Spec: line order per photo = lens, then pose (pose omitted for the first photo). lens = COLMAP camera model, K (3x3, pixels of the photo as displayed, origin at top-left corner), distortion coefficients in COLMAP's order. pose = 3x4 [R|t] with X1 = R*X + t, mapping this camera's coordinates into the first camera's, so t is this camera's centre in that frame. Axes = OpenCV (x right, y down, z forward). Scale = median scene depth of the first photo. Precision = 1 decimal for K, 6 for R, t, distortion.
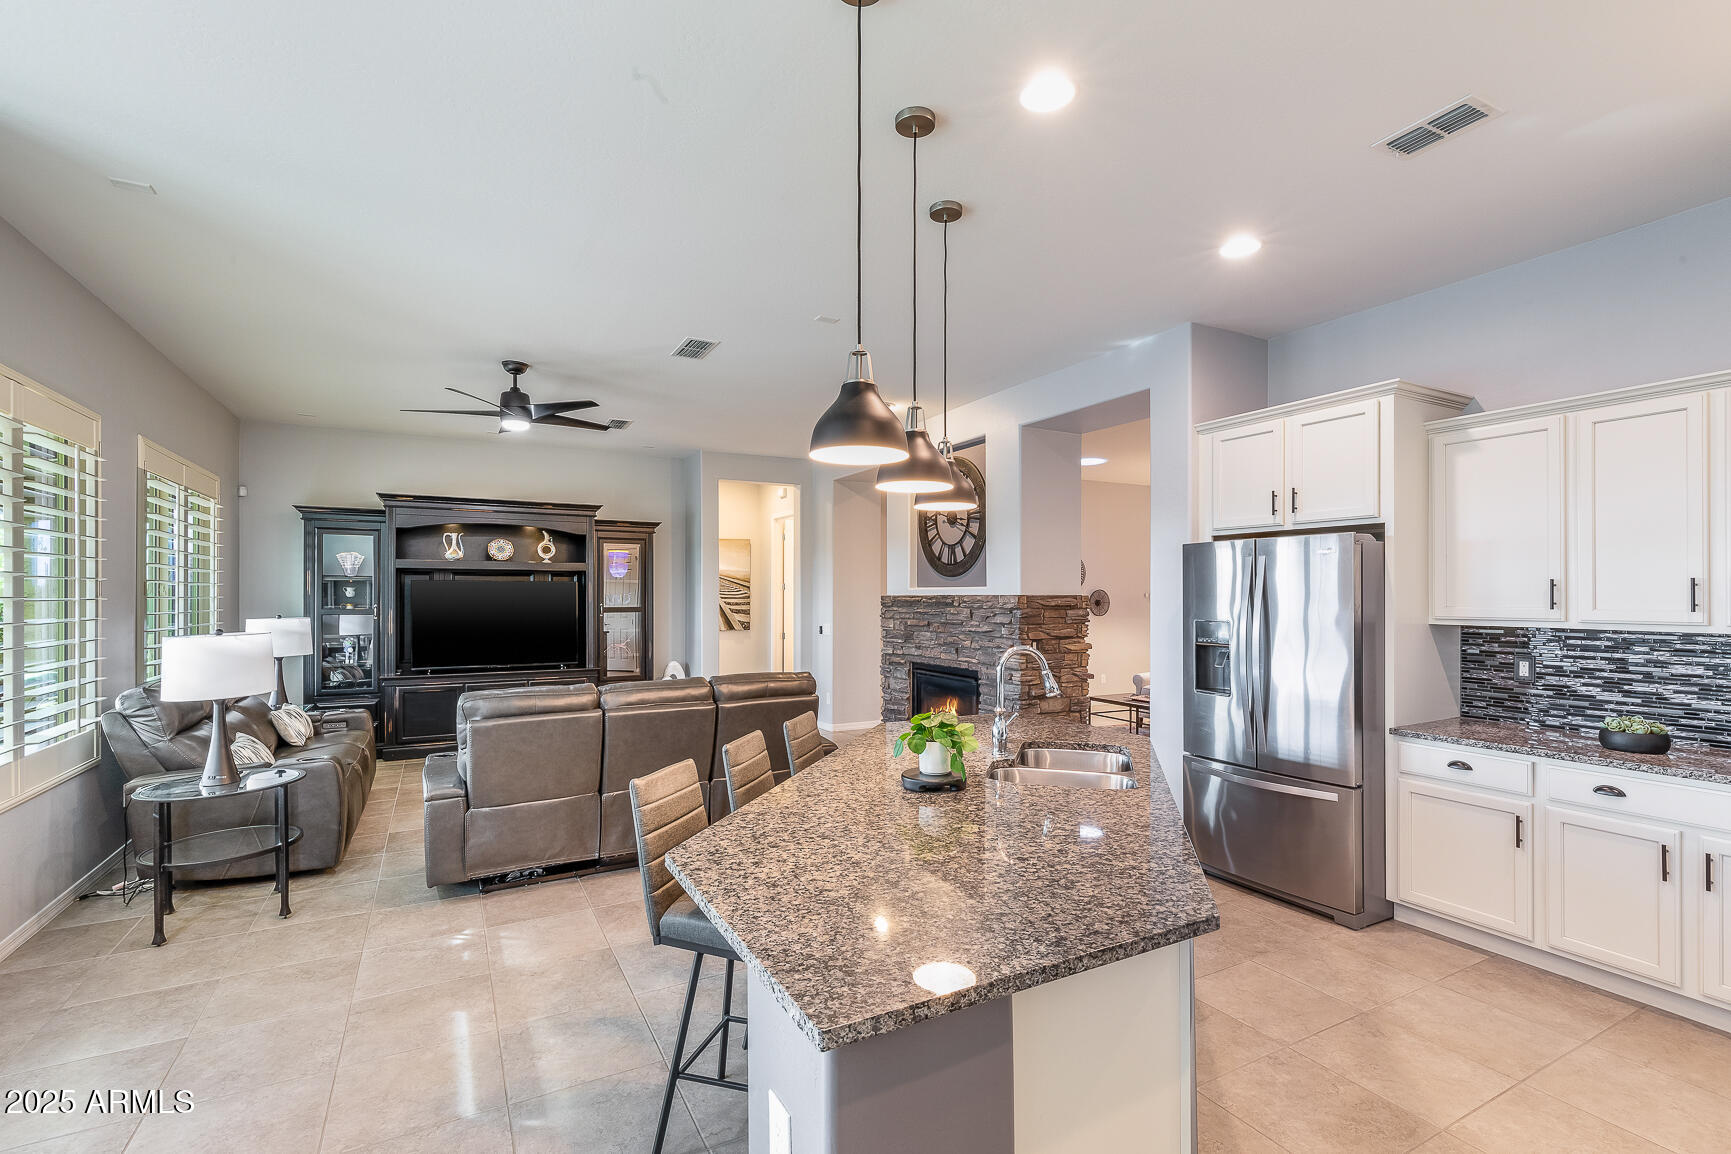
lens RADIAL K [[778.7, 0, 873.0], [0, 778.7, 589.9], [0, 0, 1]] dist [-0.000860, -0.000180]
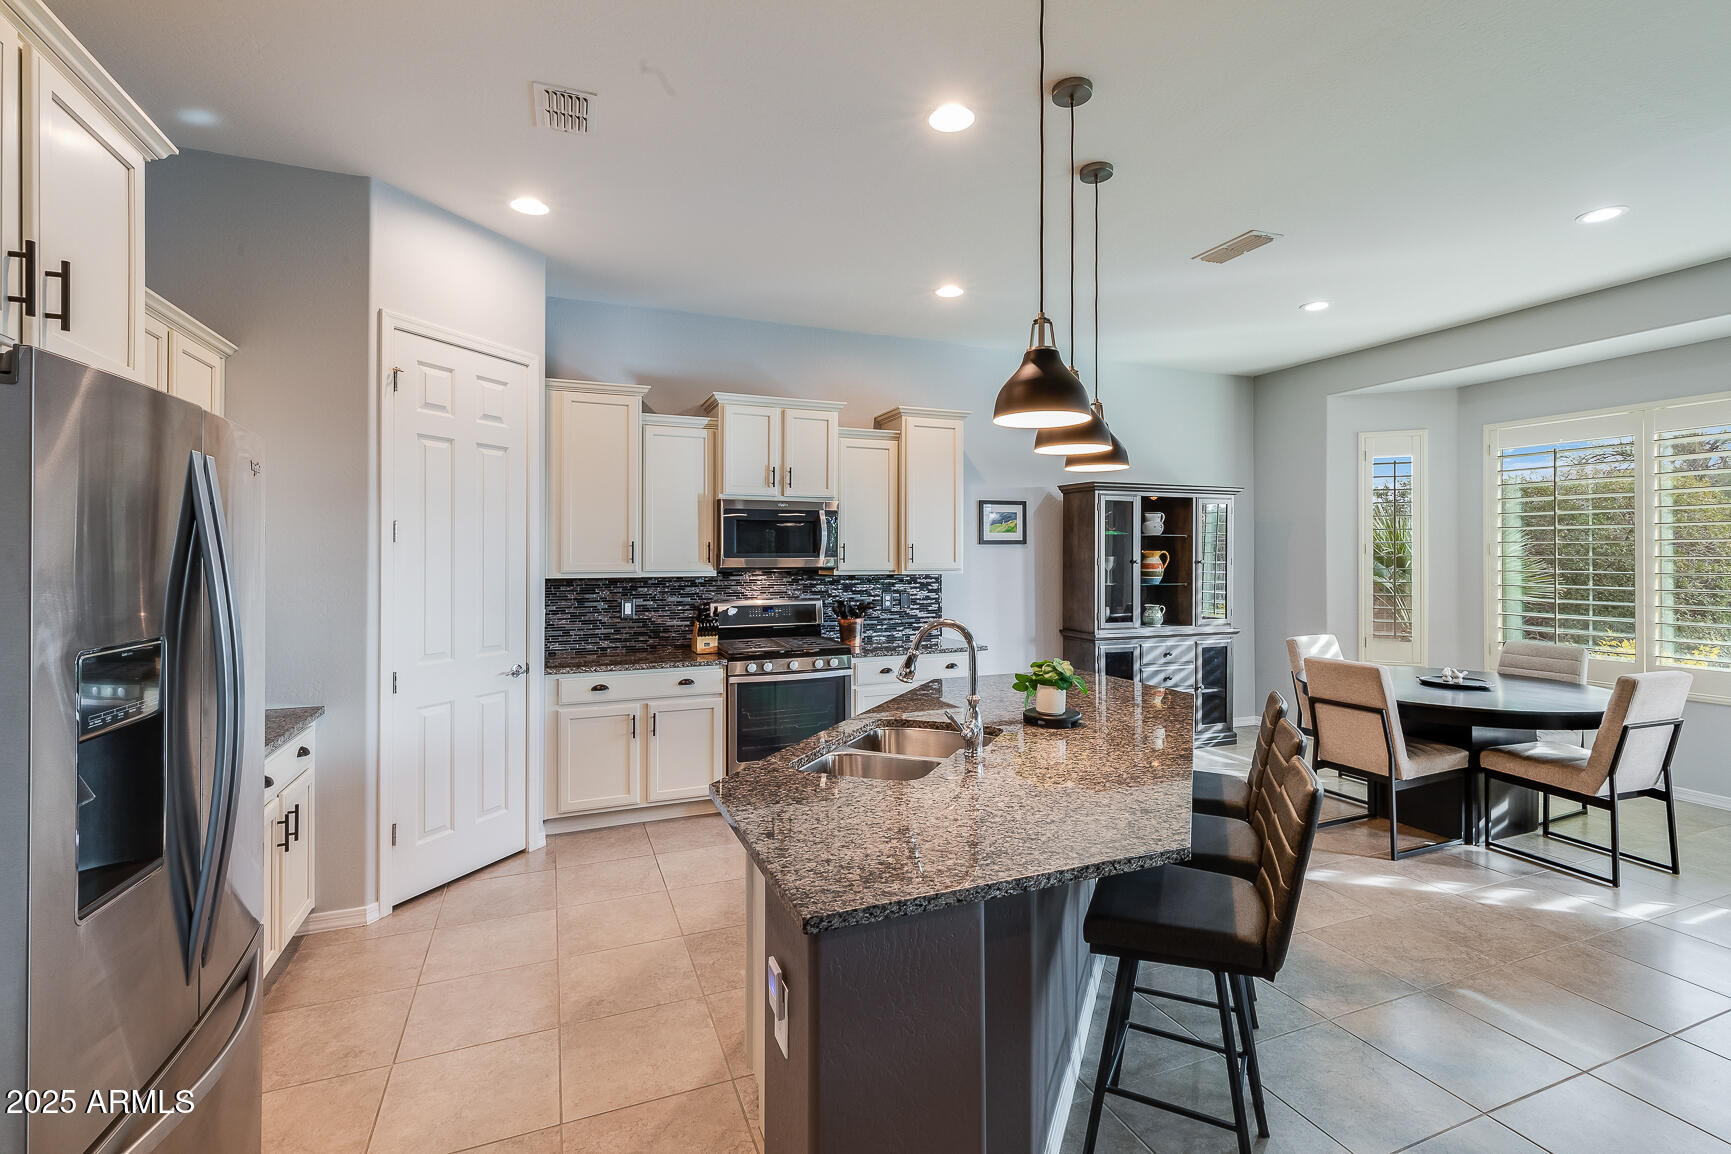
lens RADIAL K [[786.8, 0, 869.1], [0, 786.8, 554.8], [0, 0, 1]] dist [0.000996, -0.000070]
pose [[-0.992944, 0.000039, 0.118584, 0.104409], [-0.000927, 0.999967, -0.008095, 0.006512], [-0.118580, -0.008148, -0.992911, 1.098539]]
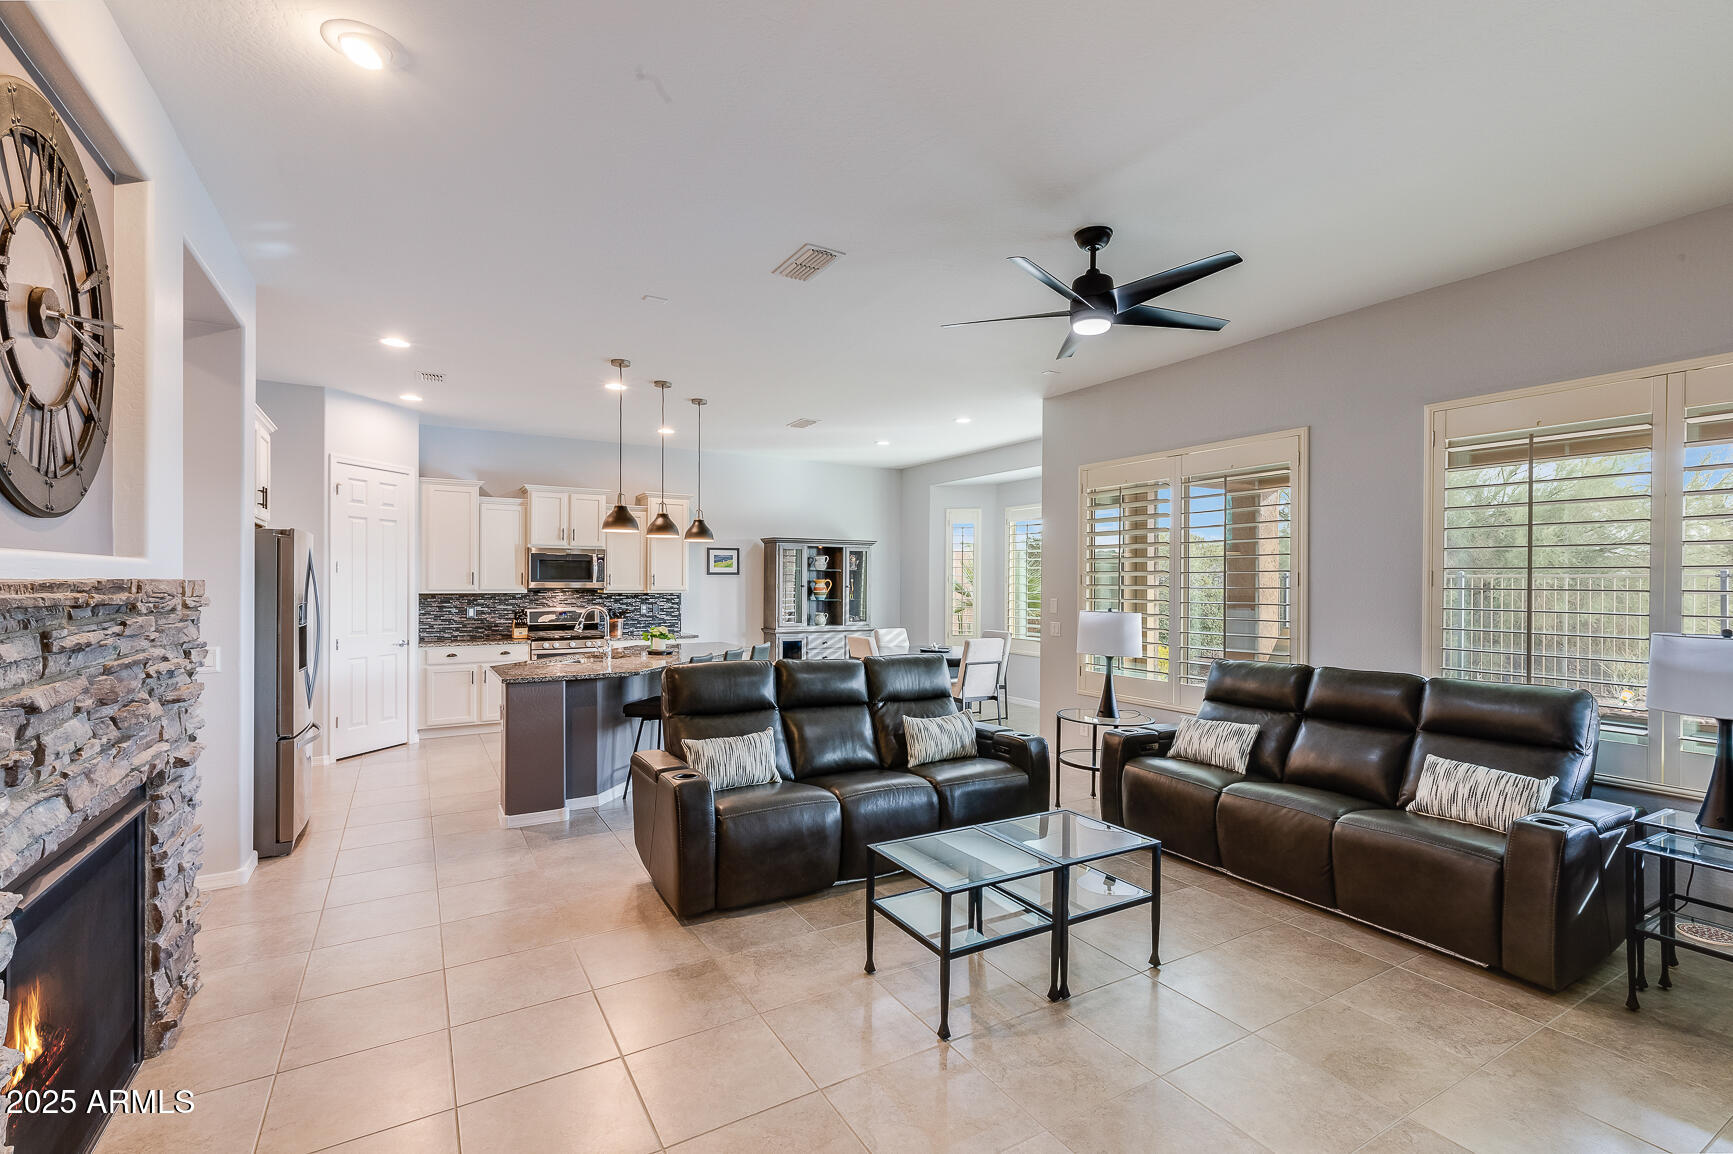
lens RADIAL K [[779.6, 0, 874.0], [0, 779.6, 589.9], [0, 0, 1]] dist [-0.000860, -0.000180]
pose [[-0.999535, -0.006174, -0.029870, -0.286001], [-0.006250, 0.999977, 0.002463, 0.010689], [0.029854, 0.002648, -0.999551, 1.835911]]
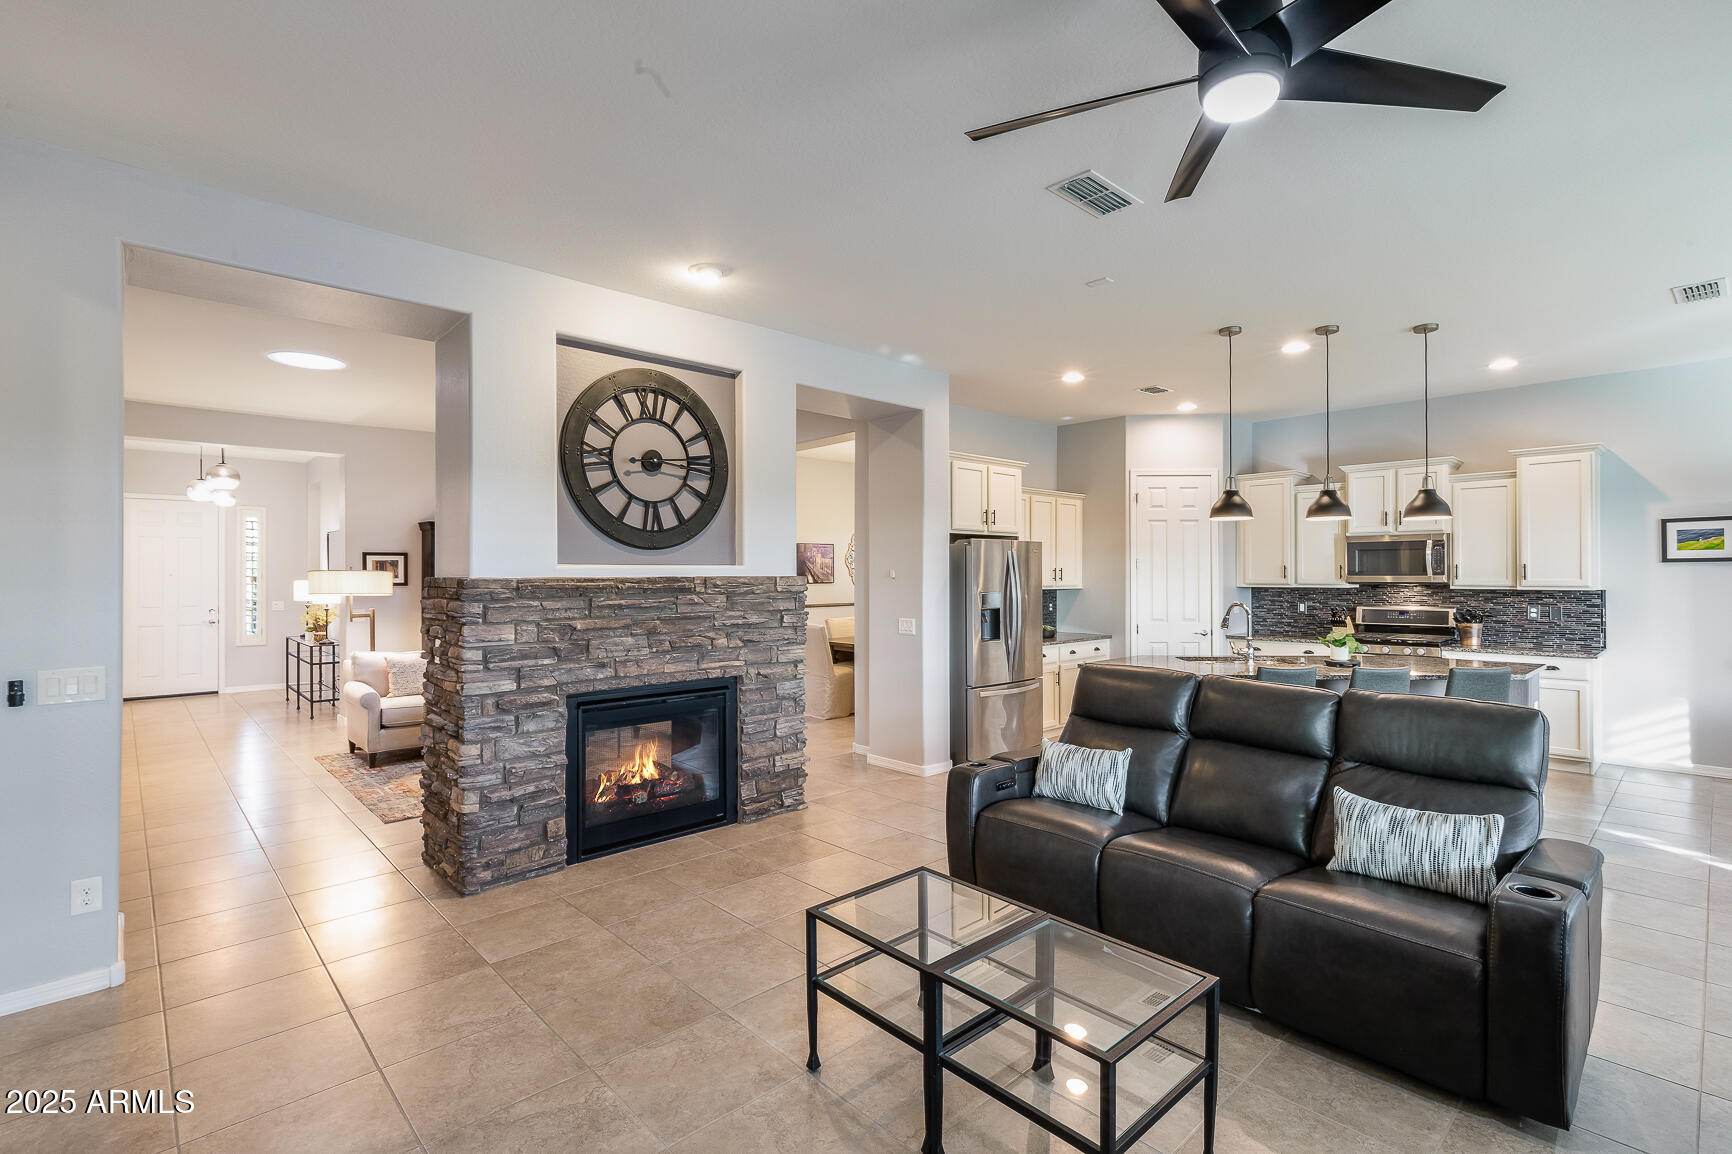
lens RADIAL K [[789.0, 0, 866.0], [0, 789.0, 577.0], [0, 0, 1]] dist [-0.000228, -0.000377]
pose [[-0.236146, -0.004426, 0.971707, -0.846577], [-0.004725, 0.999983, 0.003406, 0.004611], [-0.971706, -0.003787, -0.236163, 1.379951]]
